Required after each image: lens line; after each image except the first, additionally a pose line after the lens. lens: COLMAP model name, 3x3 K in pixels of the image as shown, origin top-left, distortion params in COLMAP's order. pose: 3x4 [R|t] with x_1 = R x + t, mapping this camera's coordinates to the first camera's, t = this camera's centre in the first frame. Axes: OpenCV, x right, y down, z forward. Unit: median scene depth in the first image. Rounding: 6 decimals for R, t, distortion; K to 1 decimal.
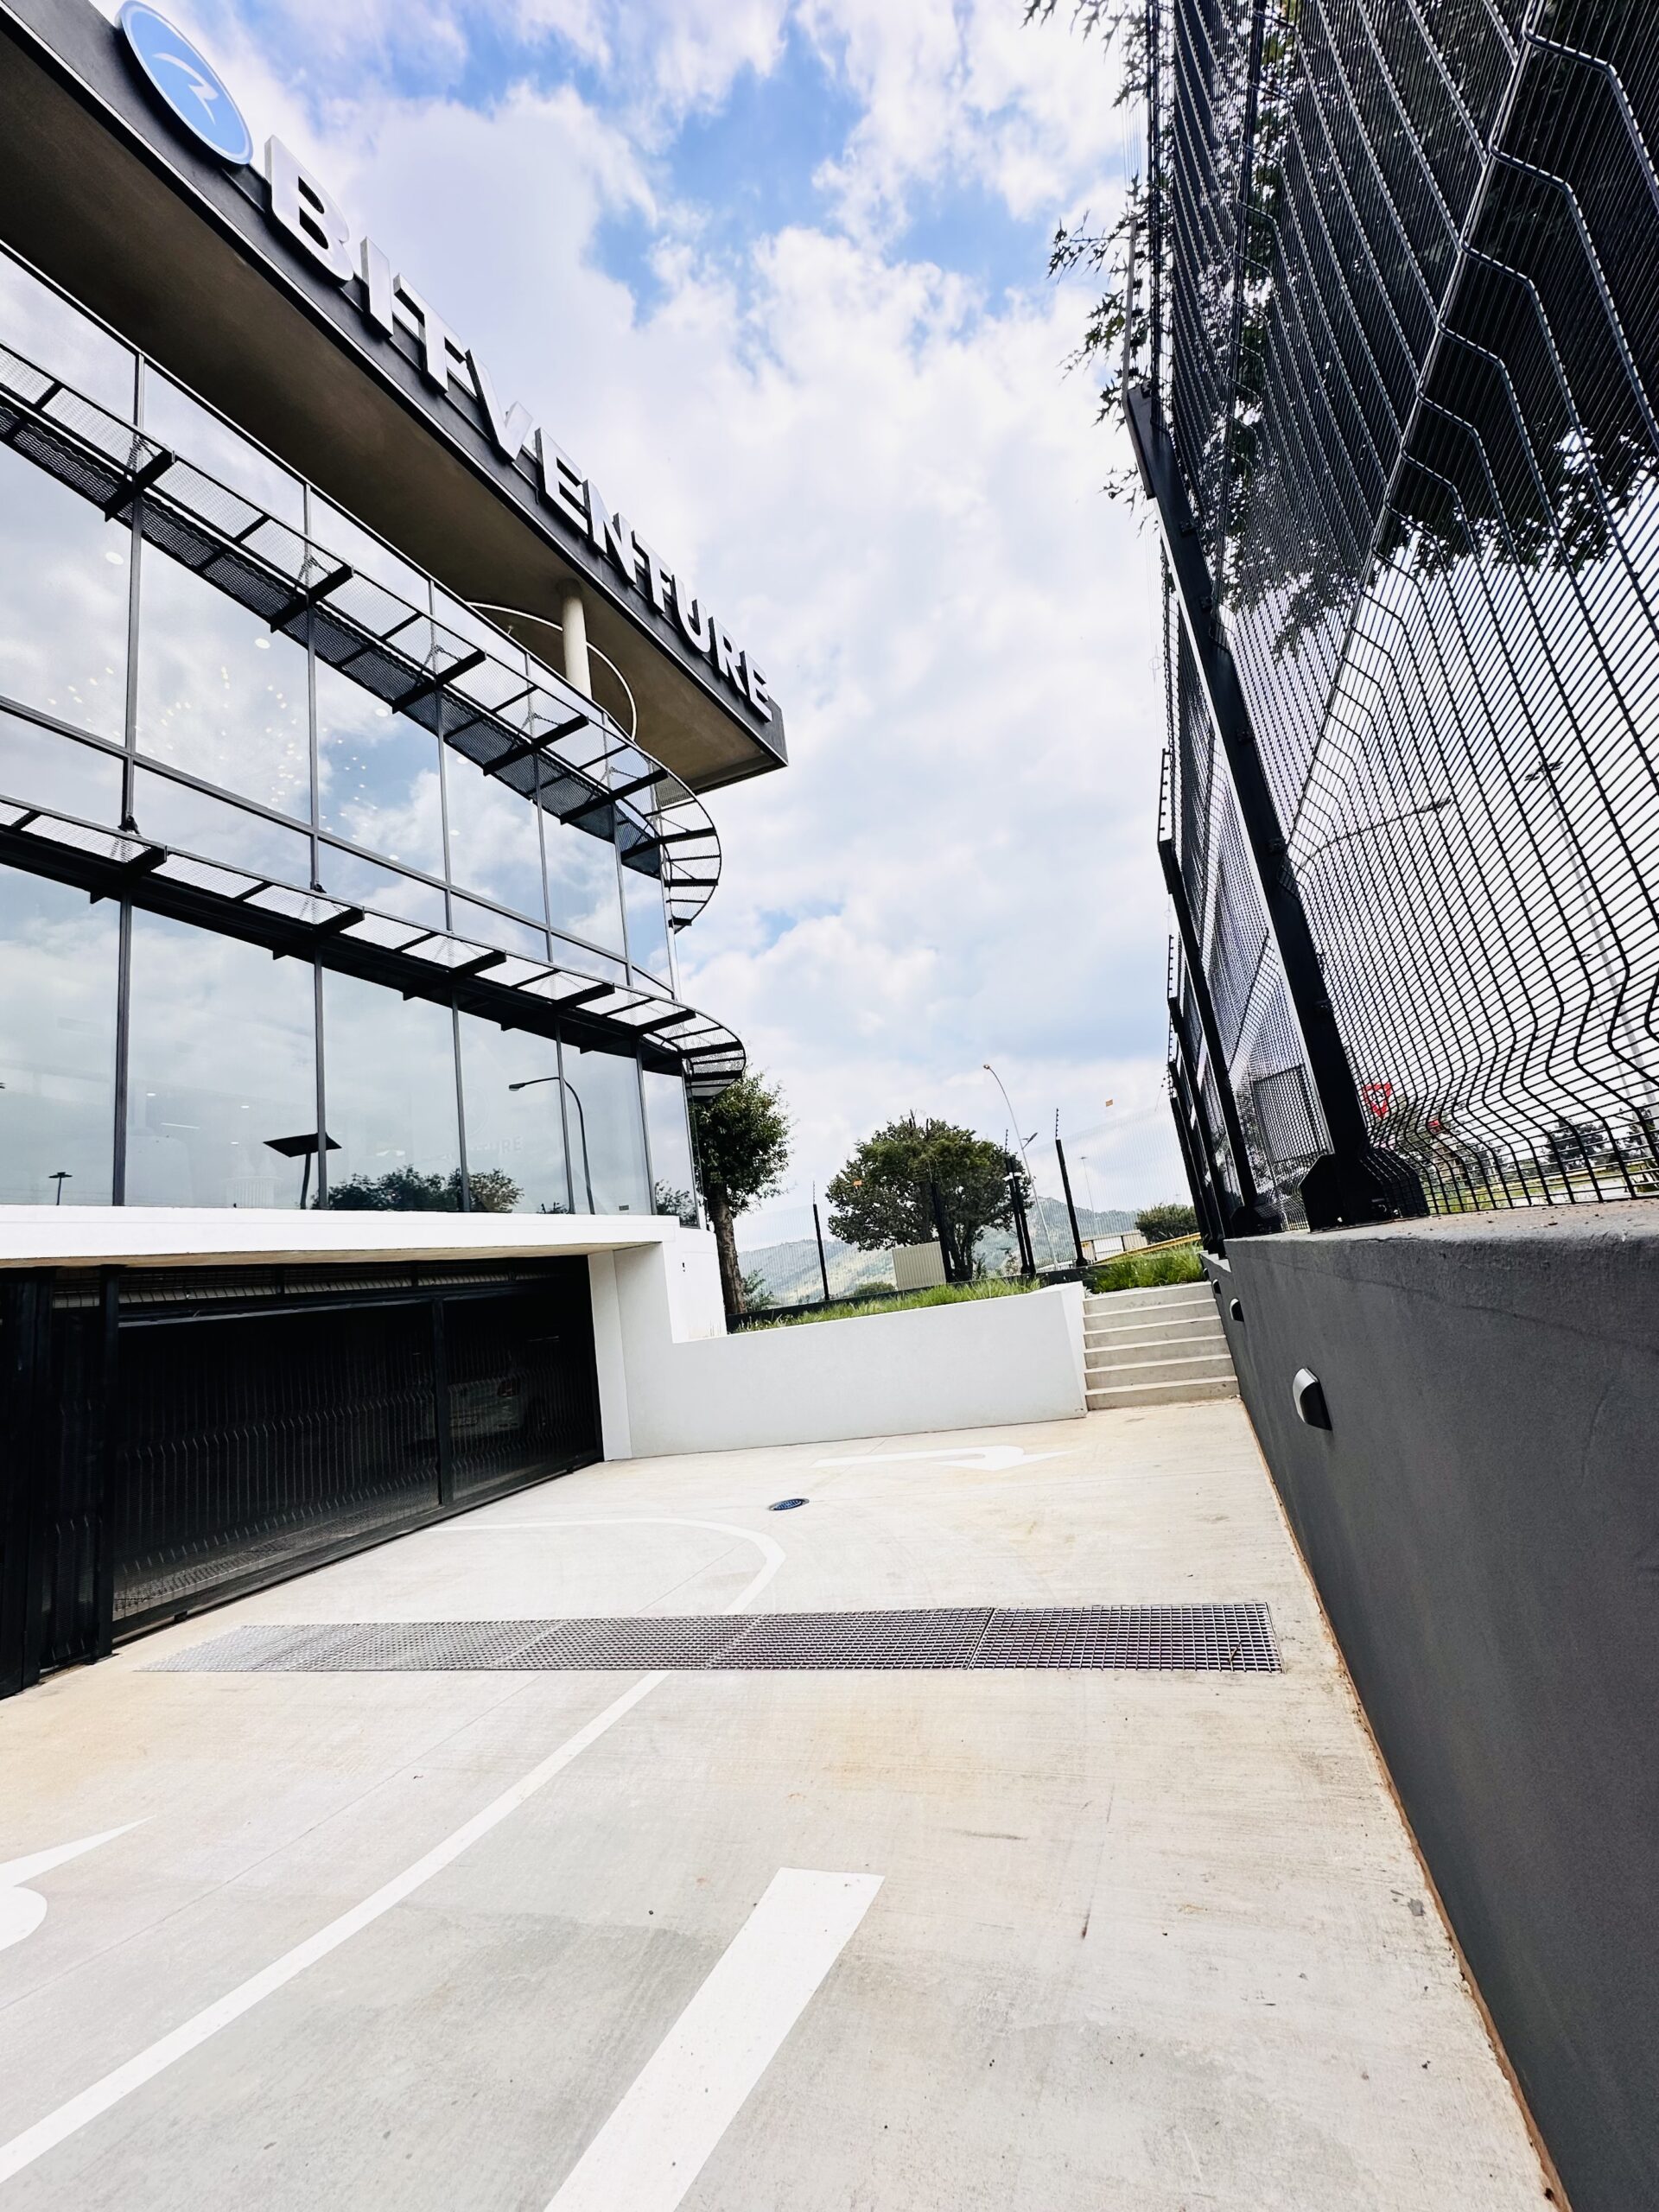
lens RADIAL K [[878.2, 0, 830.0], [0, 878.2, 1099.1], [0, 0, 1]] dist [0.000929, 0.000491]
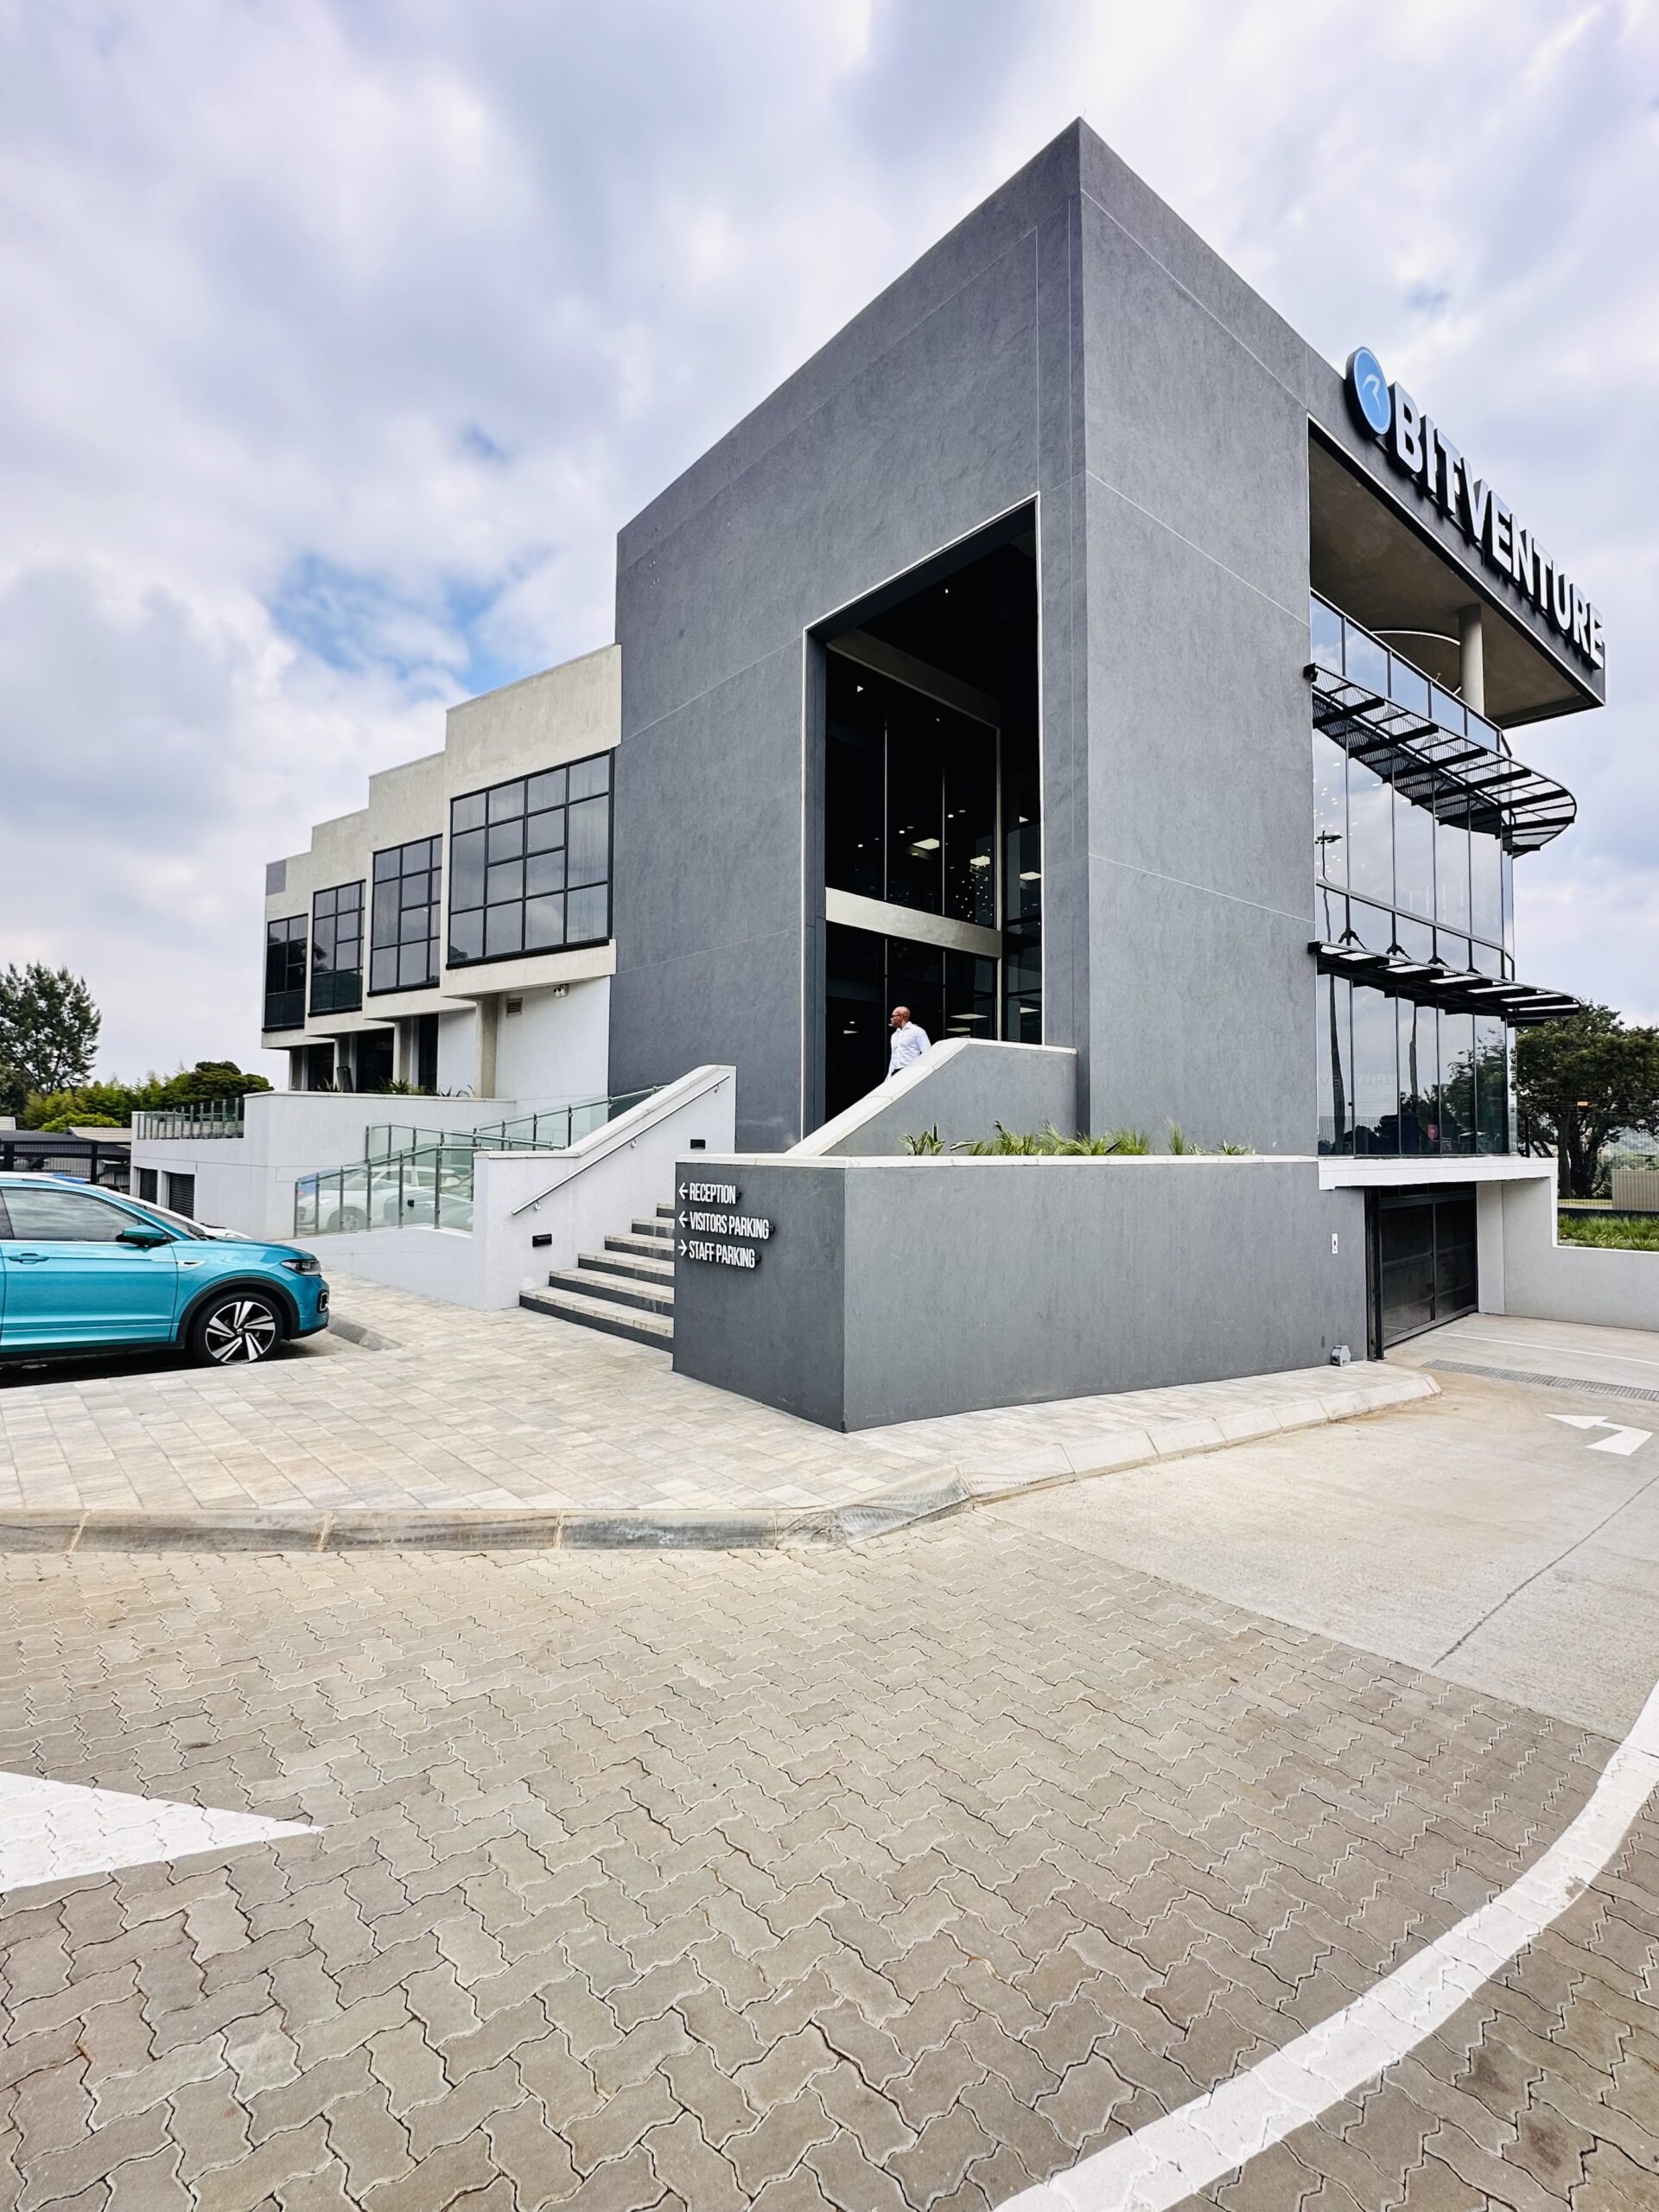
lens RADIAL K [[972.8, 0, 820.3], [0, 972.8, 1105.2], [0, 0, 1]] dist [0.001258, -0.006098]
pose [[0.892138, 0.138233, -0.430094, -0.431183], [-0.044273, 0.974206, 0.221276, -0.186353], [0.449588, -0.178367, 0.875246, -0.666237]]
